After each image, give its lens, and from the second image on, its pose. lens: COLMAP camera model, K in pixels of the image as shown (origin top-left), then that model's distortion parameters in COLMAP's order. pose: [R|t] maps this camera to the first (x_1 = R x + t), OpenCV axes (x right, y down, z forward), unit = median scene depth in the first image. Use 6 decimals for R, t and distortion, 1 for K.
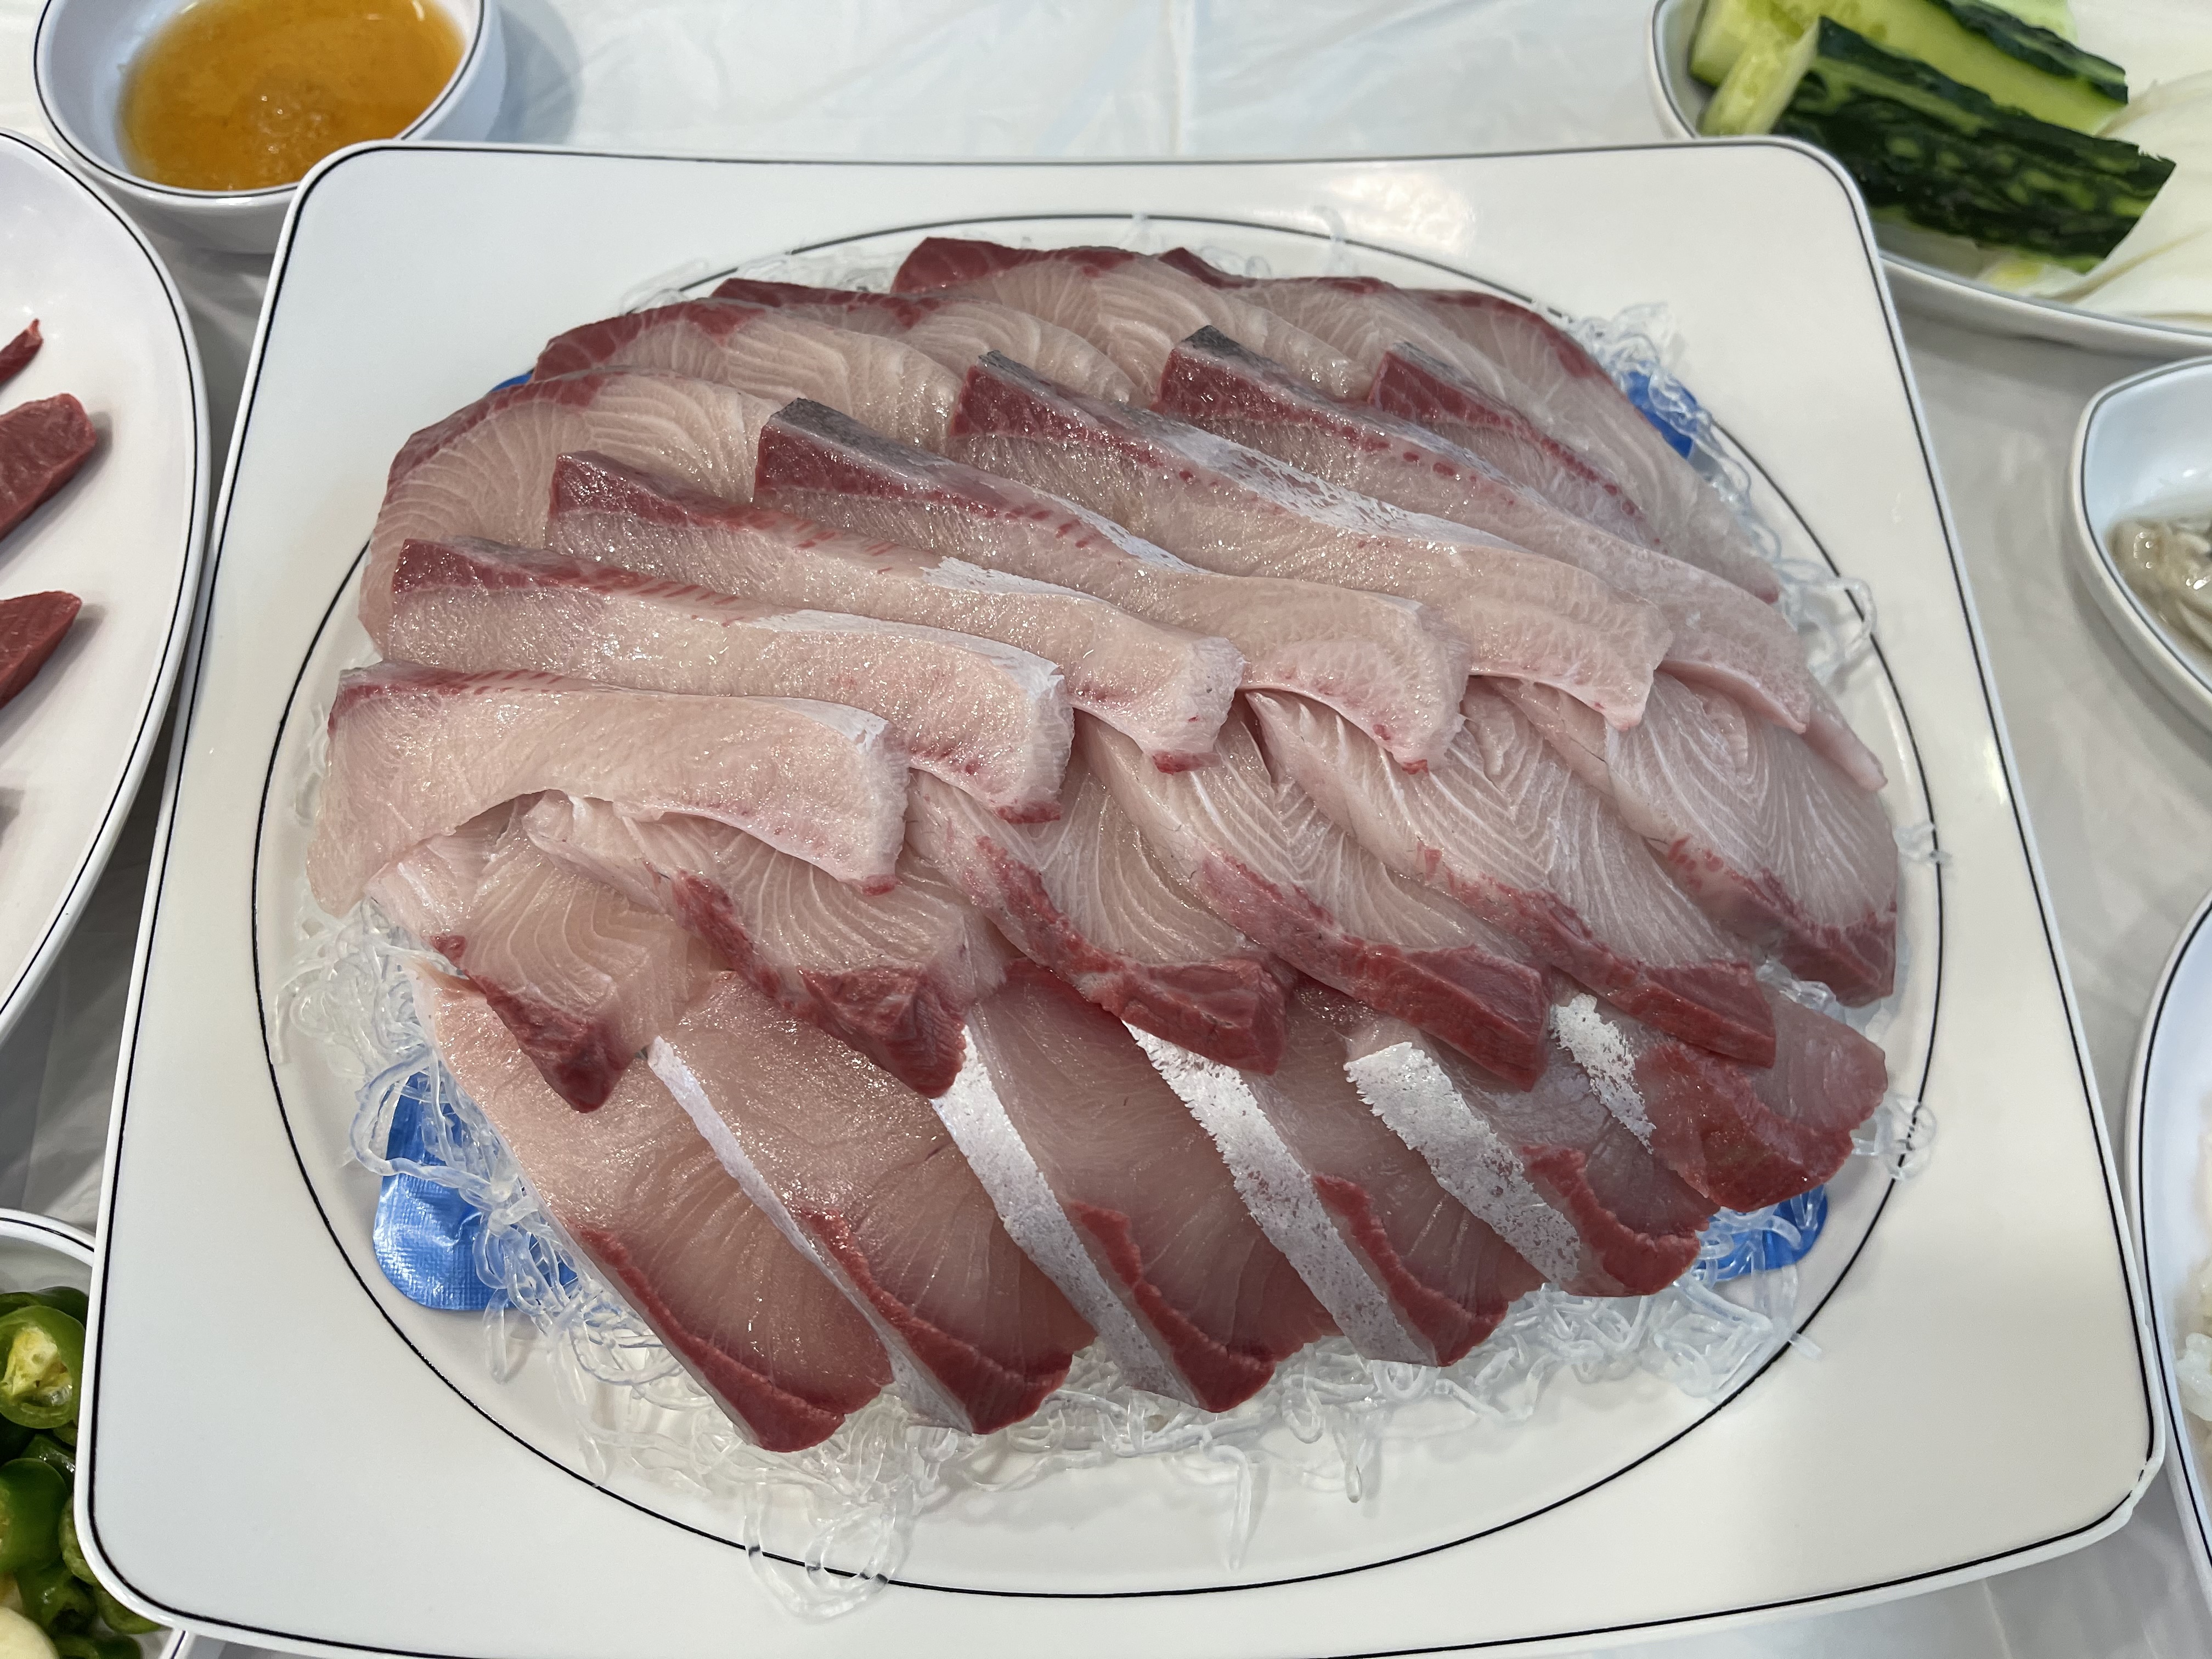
lens RADIAL K [[1684.3, 0, 1106.0], [0, 1684.3, 829.5], [0, 0, 1]] dist [0.102977, -0.176991]
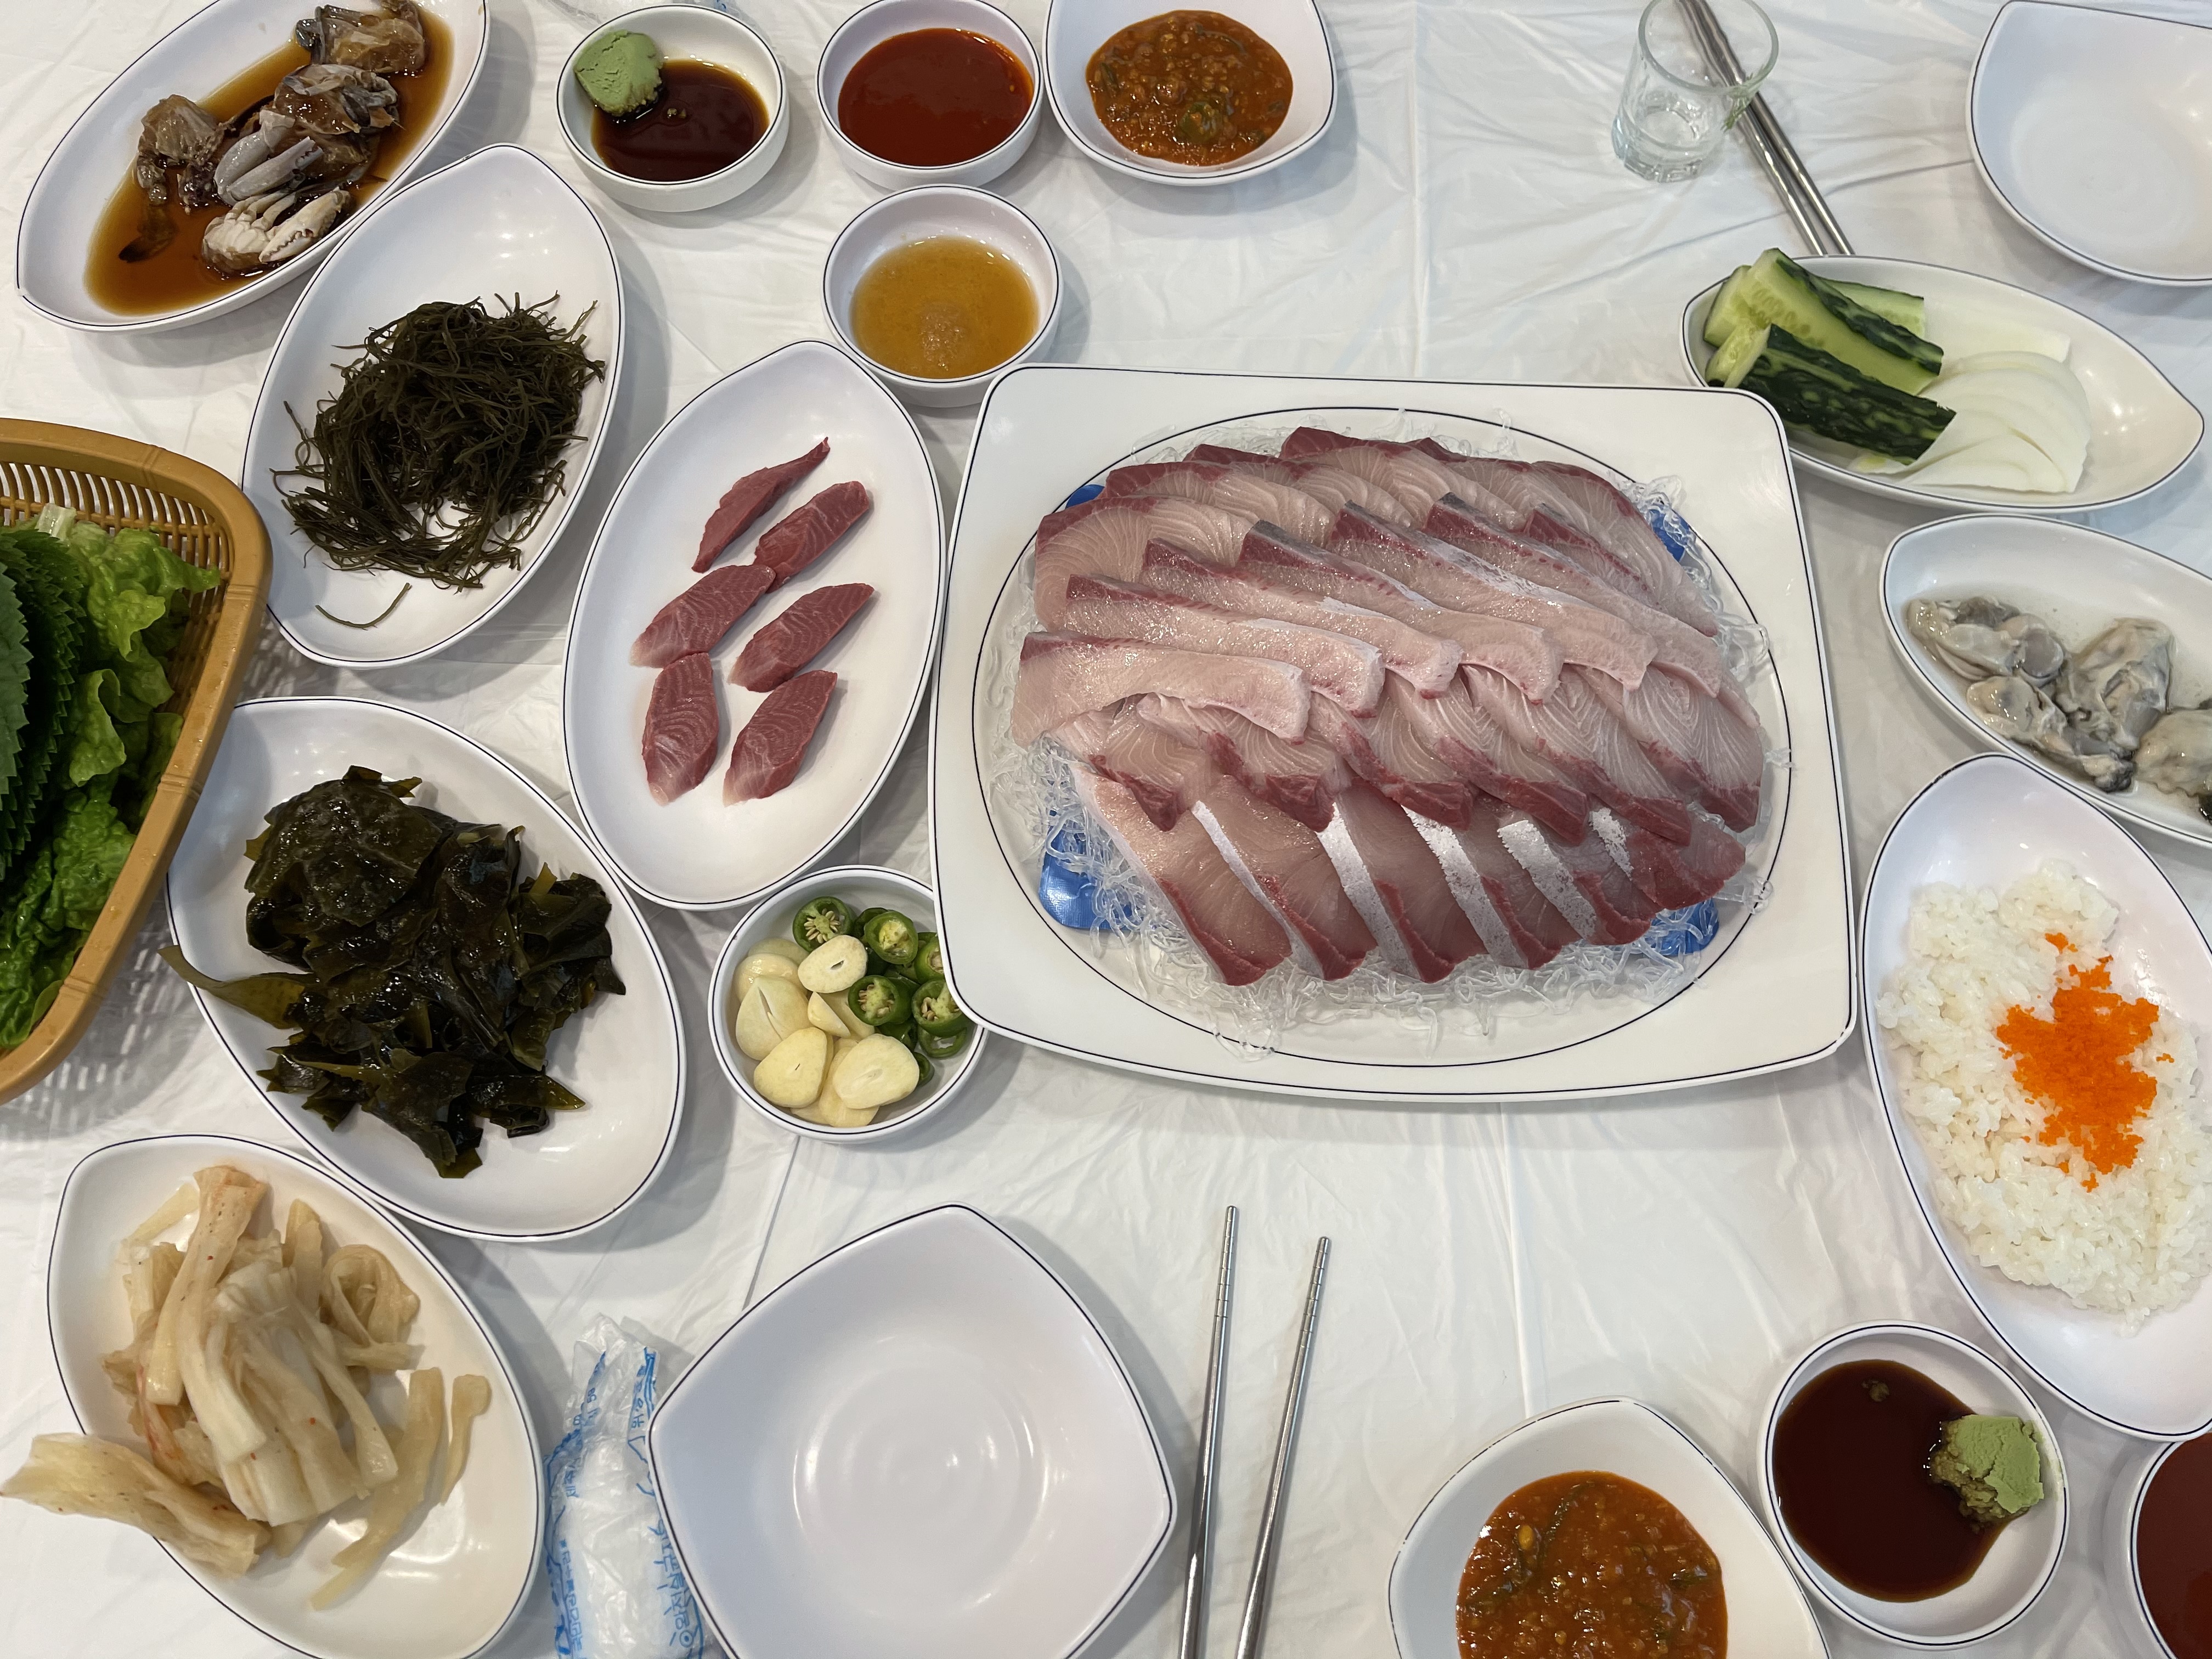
lens RADIAL K [[1684.3, 0, 1106.0], [0, 1684.3, 829.5], [0, 0, 1]] dist [0.102977, -0.176991]
pose [[0.997641, 0.058976, -0.035121, -0.283463], [-0.058096, 0.997983, 0.025584, 0.101321], [0.036559, -0.023483, 0.999056, -1.209136]]
